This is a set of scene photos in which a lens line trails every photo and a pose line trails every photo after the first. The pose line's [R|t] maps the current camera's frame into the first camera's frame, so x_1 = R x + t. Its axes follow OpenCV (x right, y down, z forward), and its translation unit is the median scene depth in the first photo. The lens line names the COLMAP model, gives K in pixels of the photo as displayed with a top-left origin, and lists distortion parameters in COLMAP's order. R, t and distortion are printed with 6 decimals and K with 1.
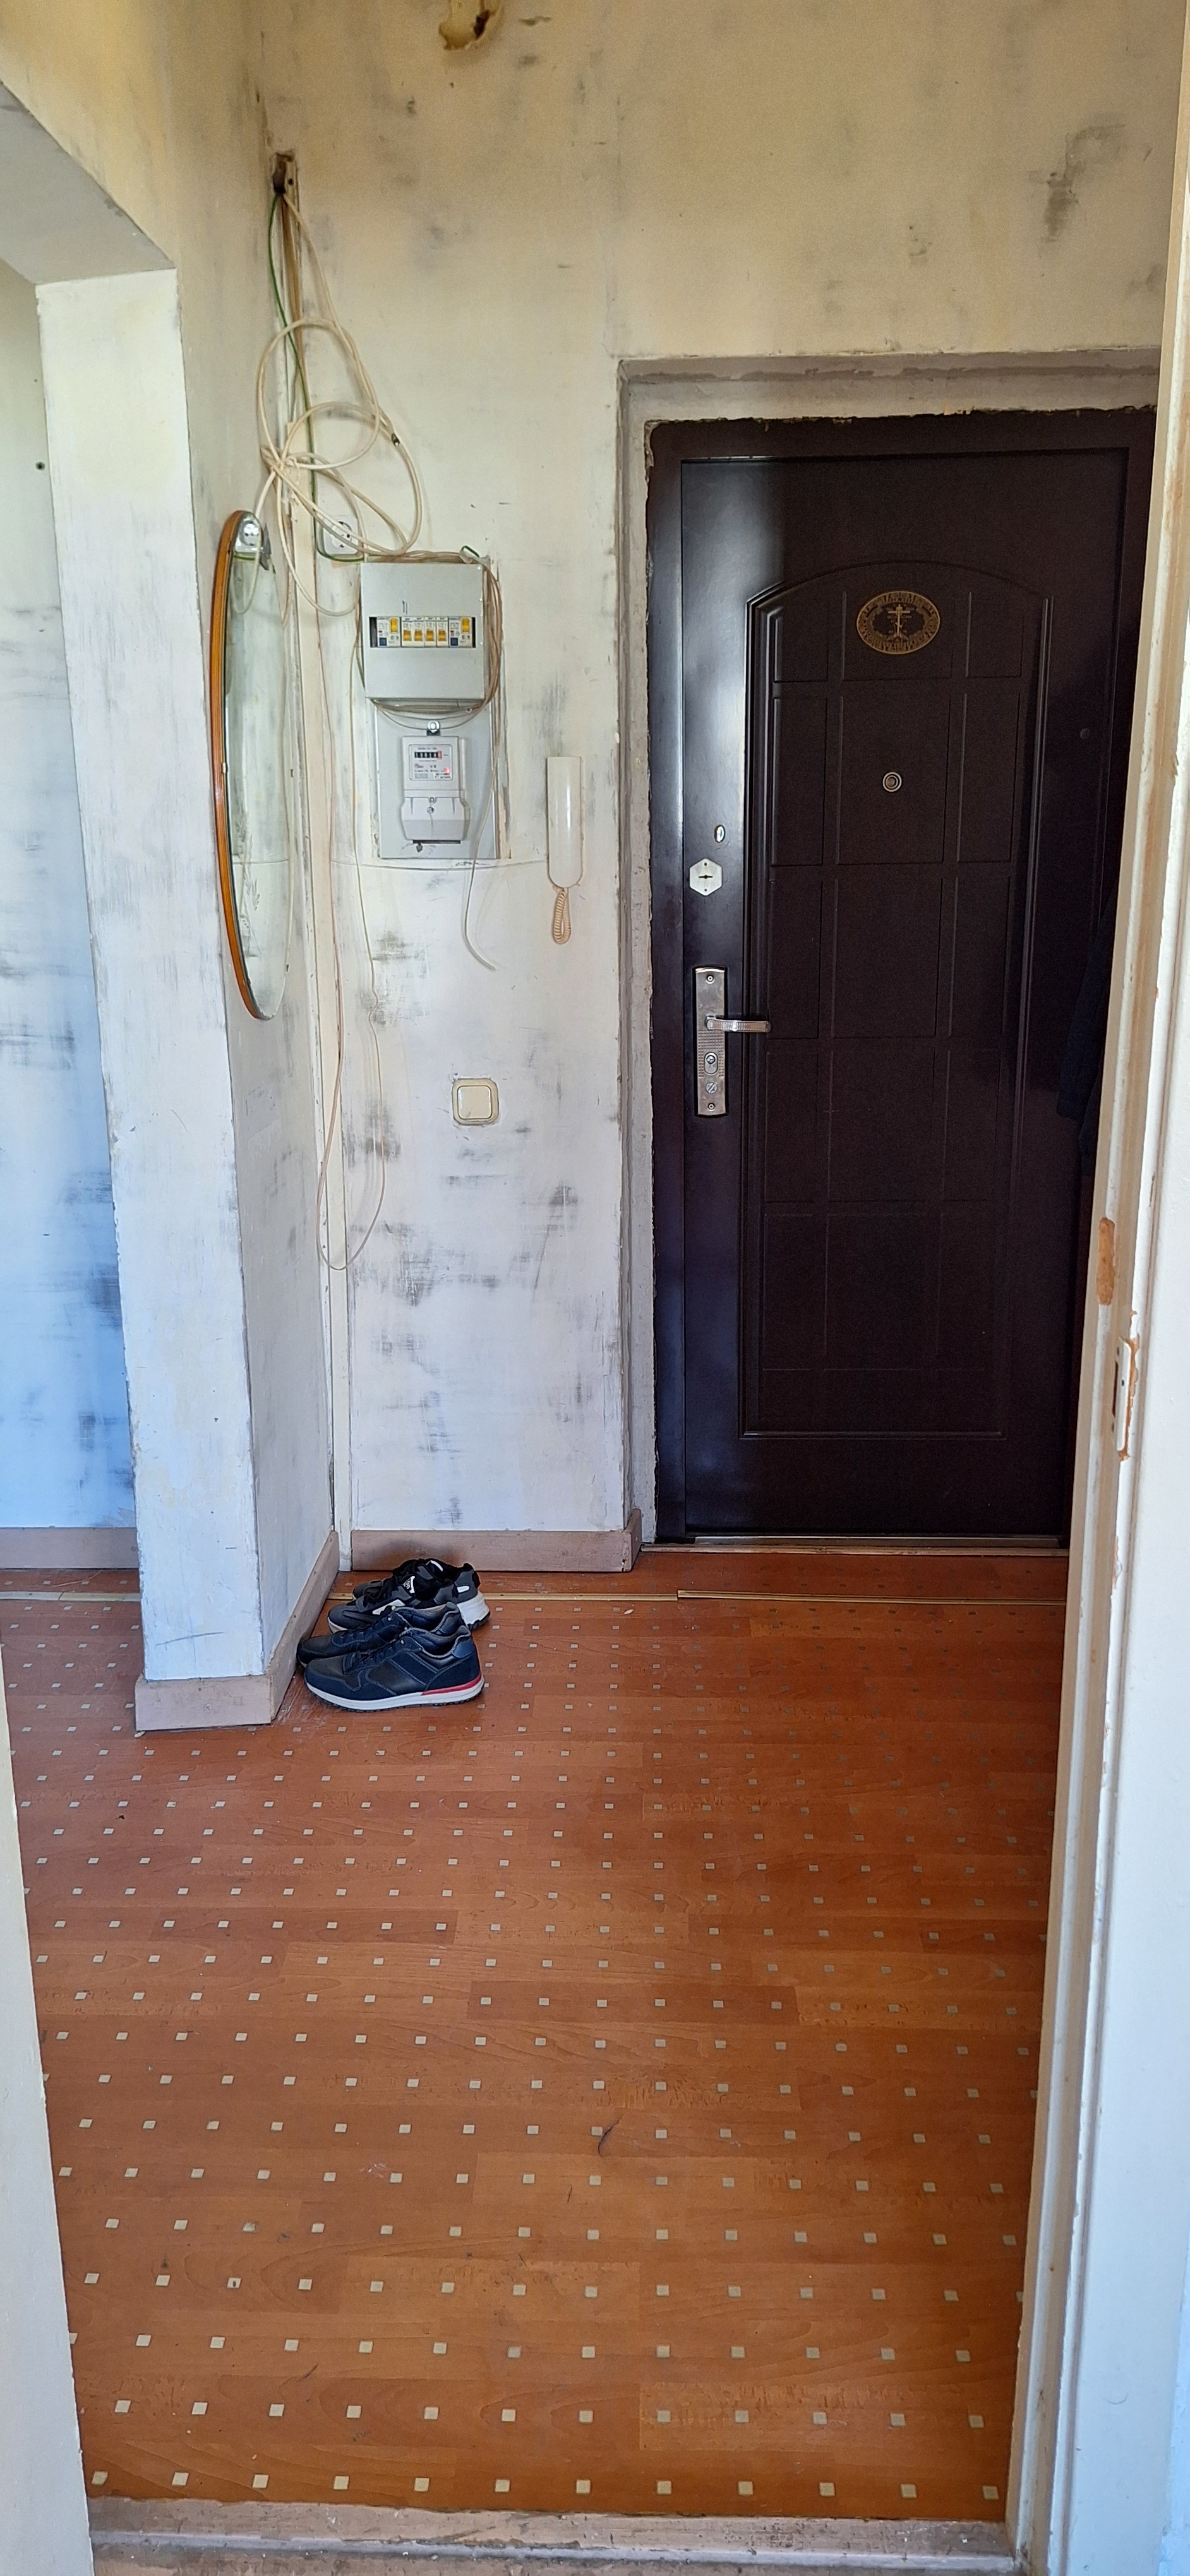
lens RADIAL K [[1802.3, 0, 607.2], [0, 1802.3, 1277.7], [0, 0, 1]] dist [0.082007, -0.083130]
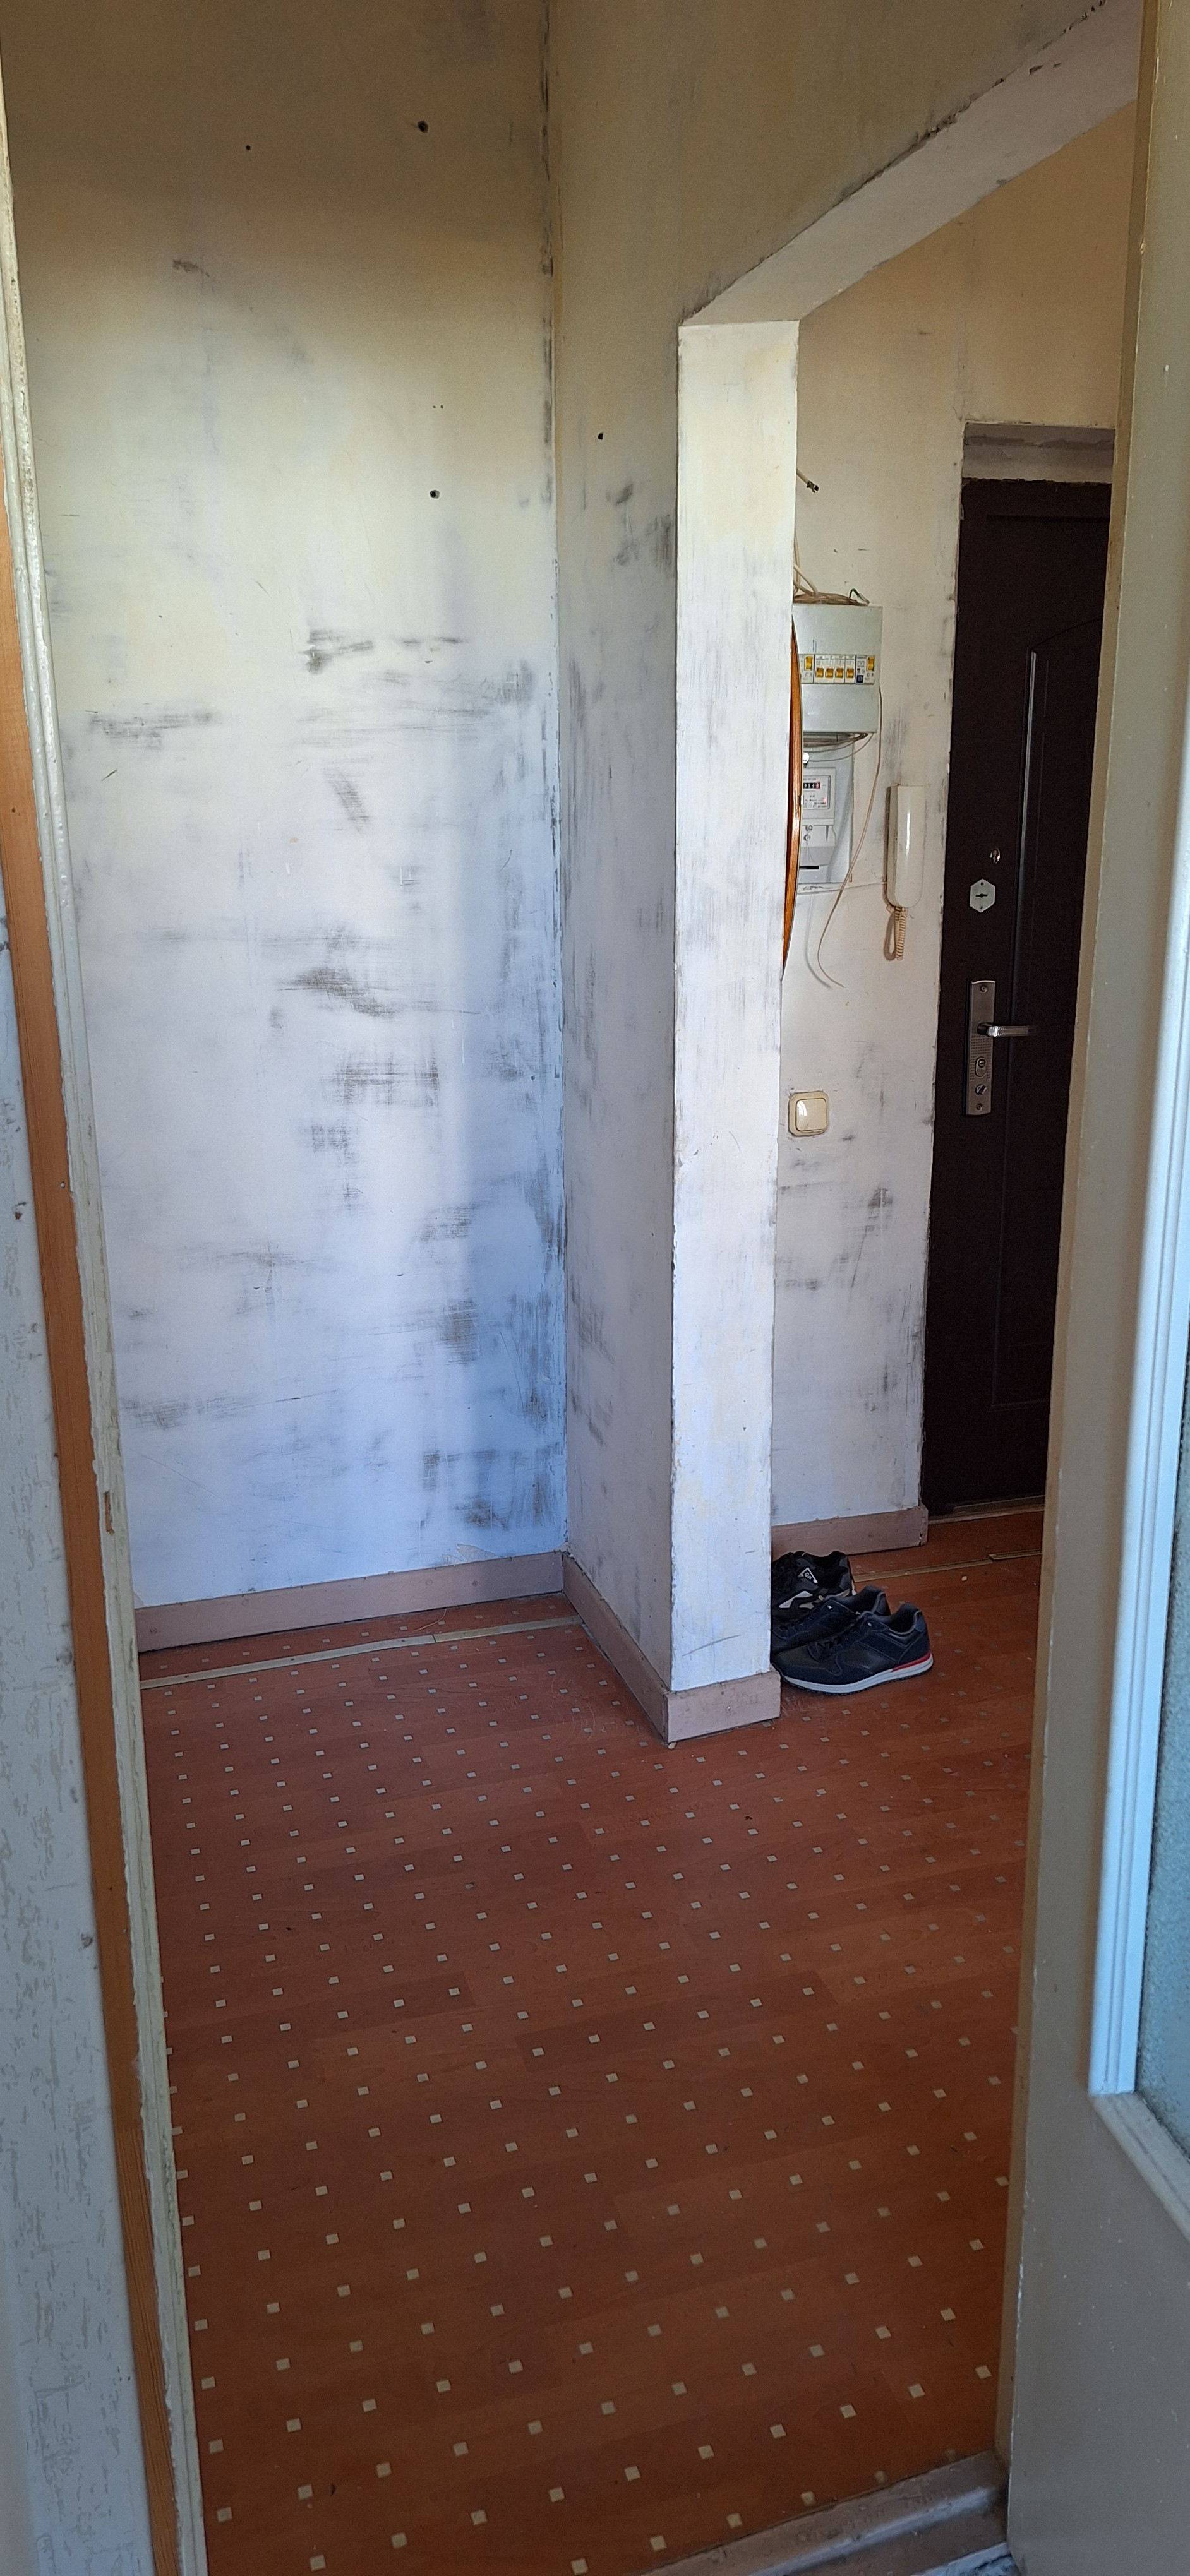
lens RADIAL K [[1802.3, 0, 575.1], [0, 1802.3, 1298.8], [0, 0, 1]] dist [0.082007, -0.083130]
pose [[0.946152, -0.086998, 0.311812, -0.604546], [0.087527, 0.996086, 0.012326, -0.016644], [-0.311664, 0.015630, 0.950064, 0.047026]]
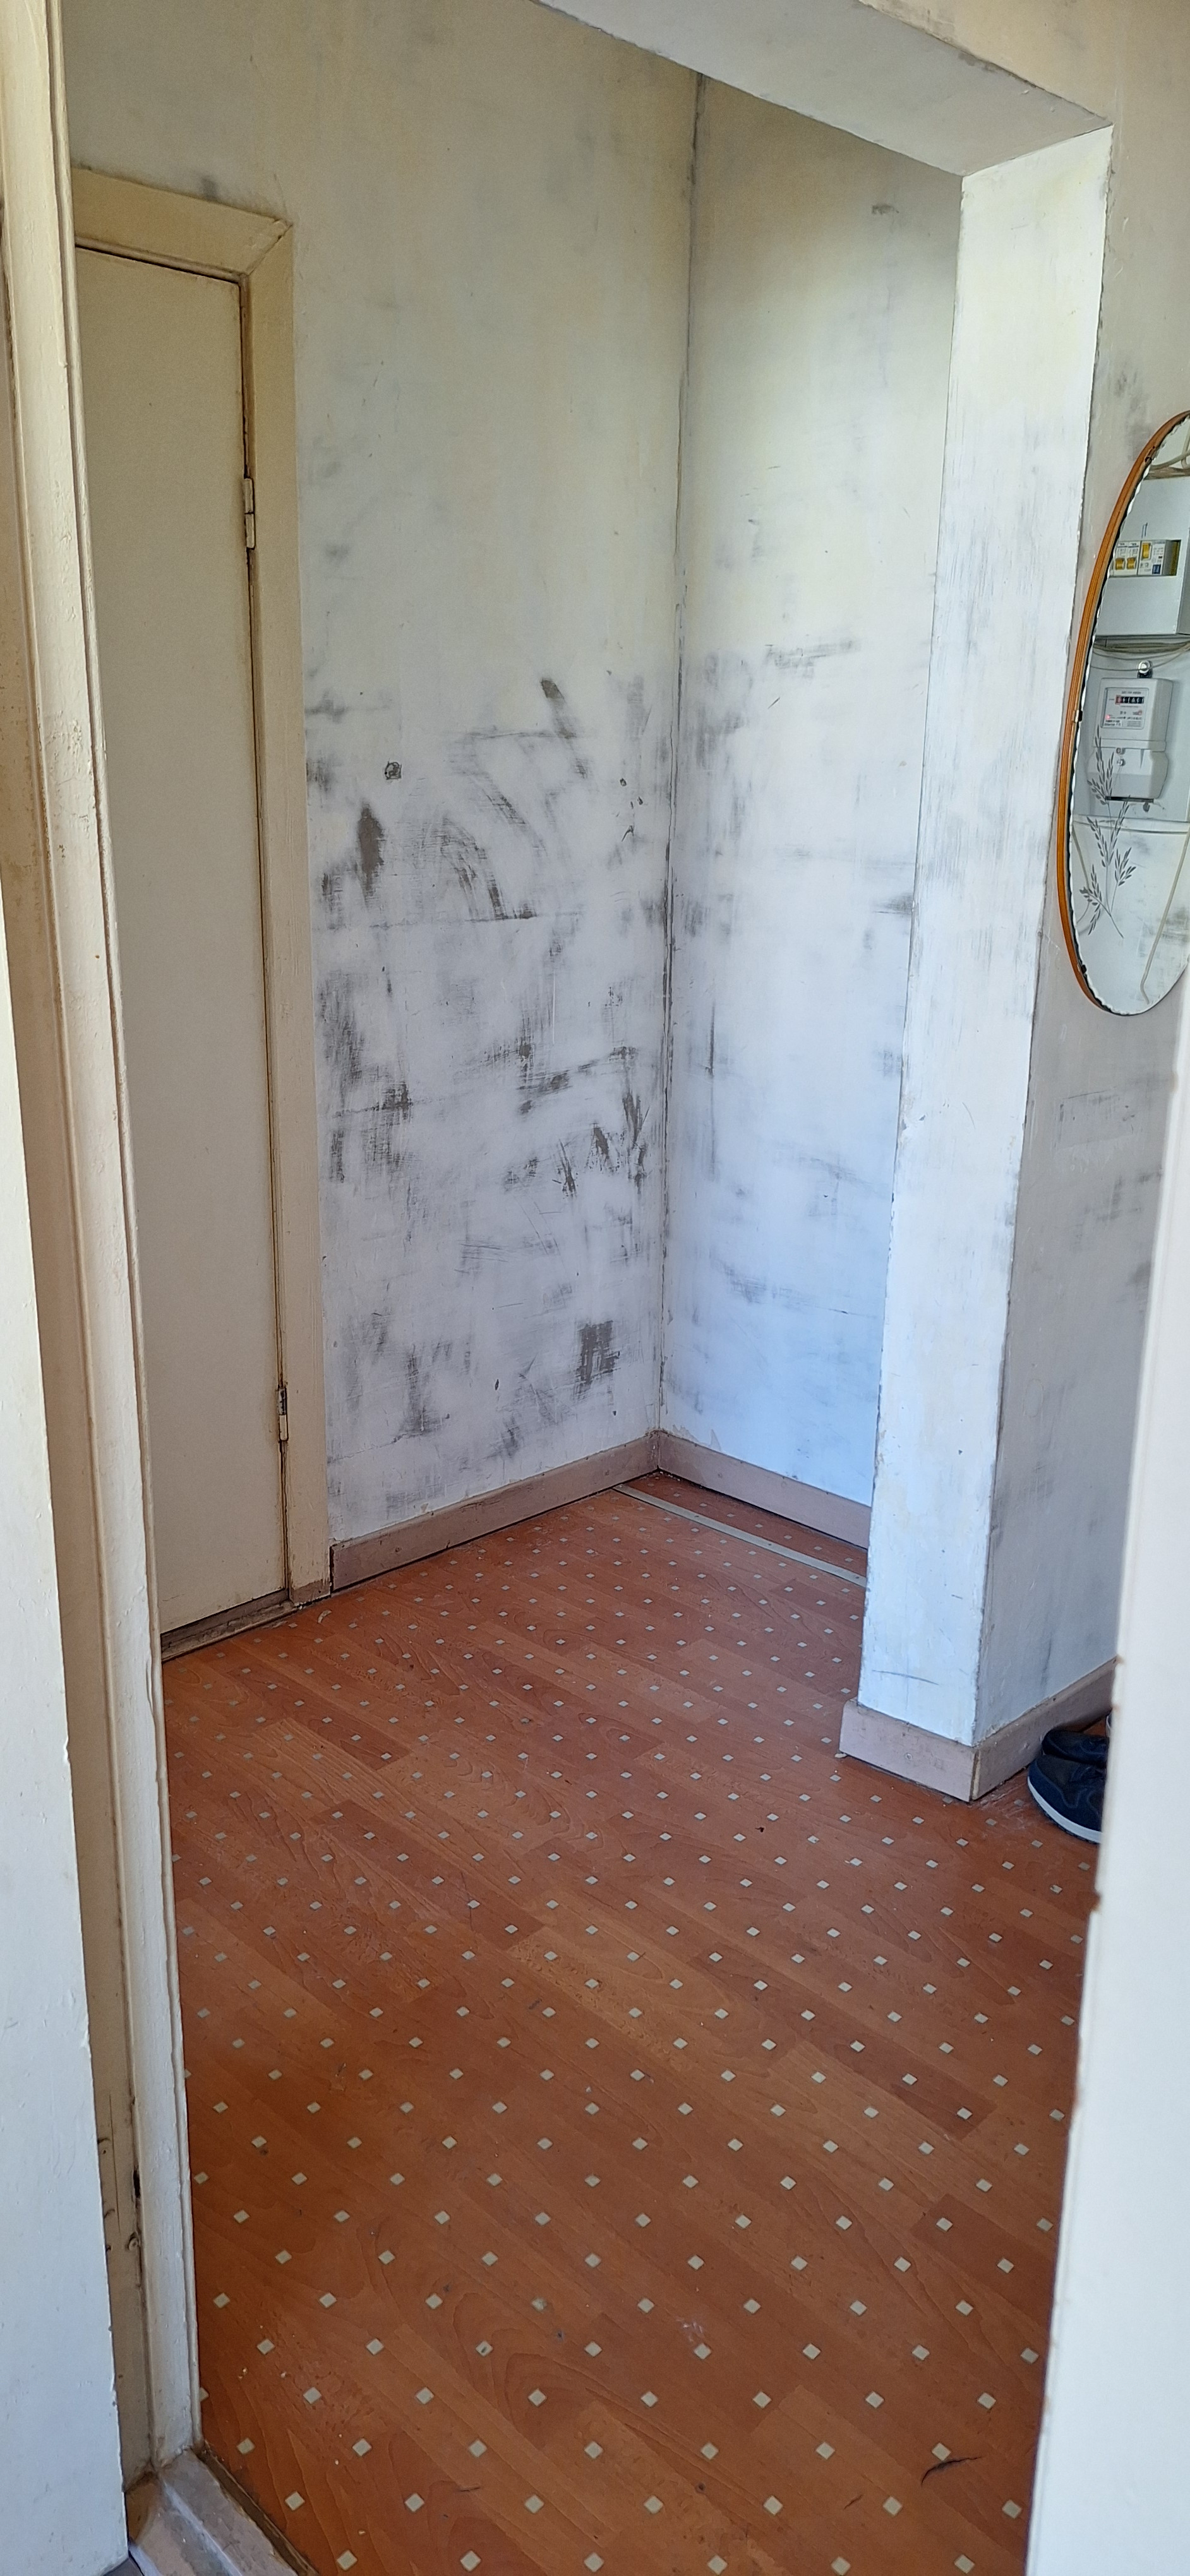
lens RADIAL K [[1802.3, 0, 592.5], [0, 1802.3, 1279.0], [0, 0, 1]] dist [0.082007, -0.083130]
pose [[0.722921, 0.205776, -0.659577, 0.216835], [-0.199589, 0.976118, 0.085774, -0.043909], [0.661475, 0.069637, 0.746727, 0.200139]]
